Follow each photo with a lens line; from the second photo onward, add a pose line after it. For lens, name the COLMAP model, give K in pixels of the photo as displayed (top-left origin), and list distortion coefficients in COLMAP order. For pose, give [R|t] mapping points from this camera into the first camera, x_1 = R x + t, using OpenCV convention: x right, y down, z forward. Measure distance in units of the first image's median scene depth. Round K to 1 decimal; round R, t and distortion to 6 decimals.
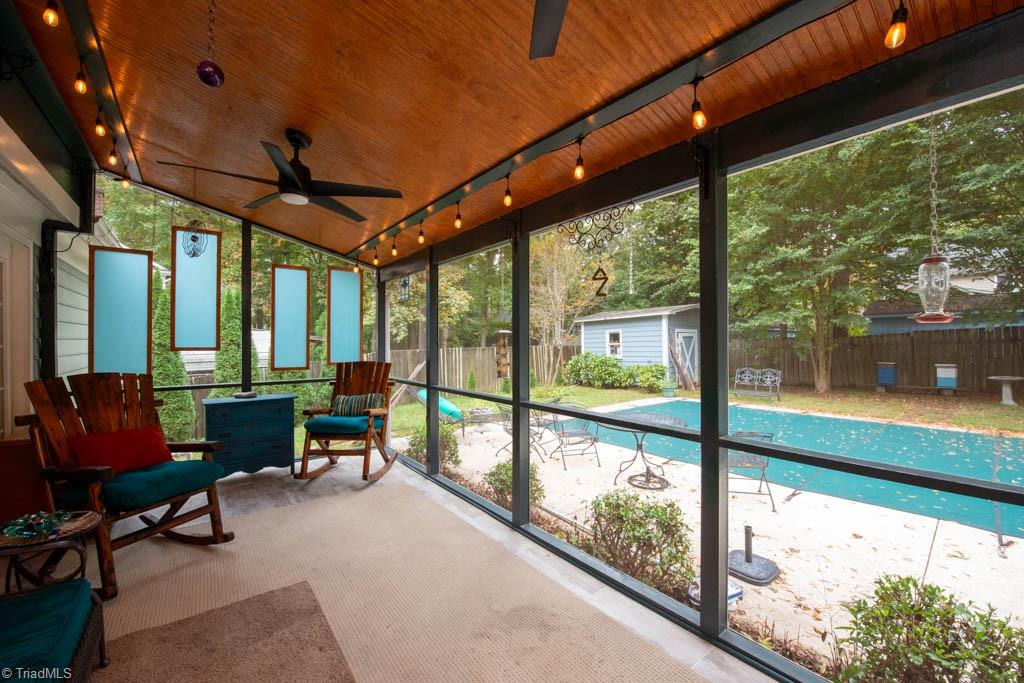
lens RADIAL K [[409.5, 0, 518.5], [0, 409.5, 340.4], [0, 0, 1]] dist [0.008674, -0.002241]
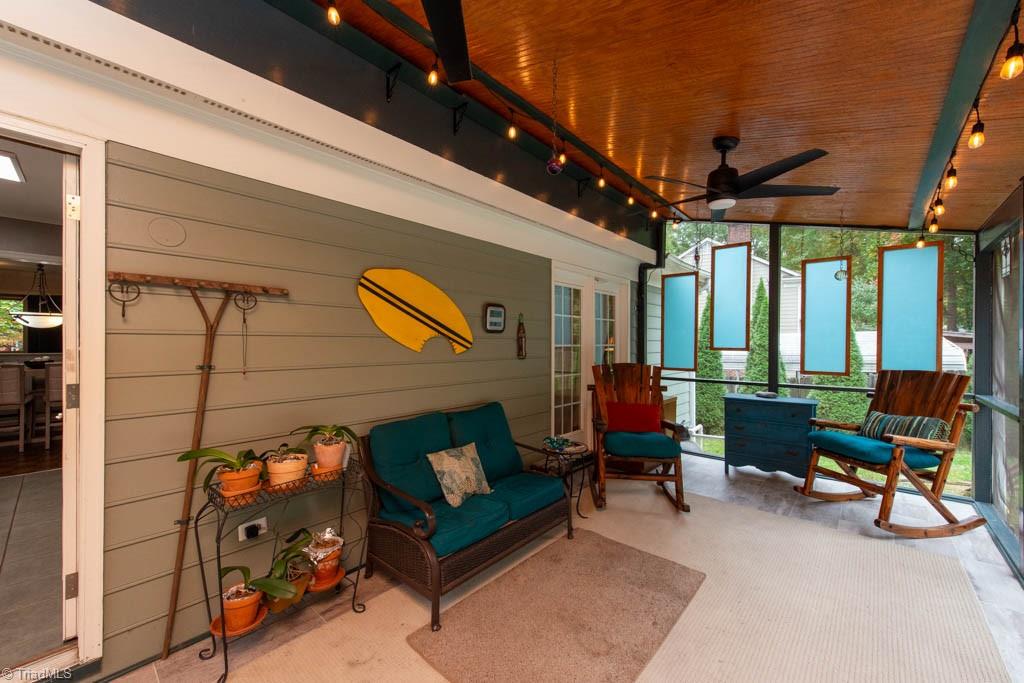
lens RADIAL K [[409.5, 0, 507.2], [0, 409.5, 339.6], [0, 0, 1]] dist [0.008674, -0.002241]
pose [[0.186971, -0.005170, -0.982352, 0.243382], [-0.000262, 0.999986, -0.005312, 0.000825], [0.982365, 0.001251, 0.186967, 0.189997]]
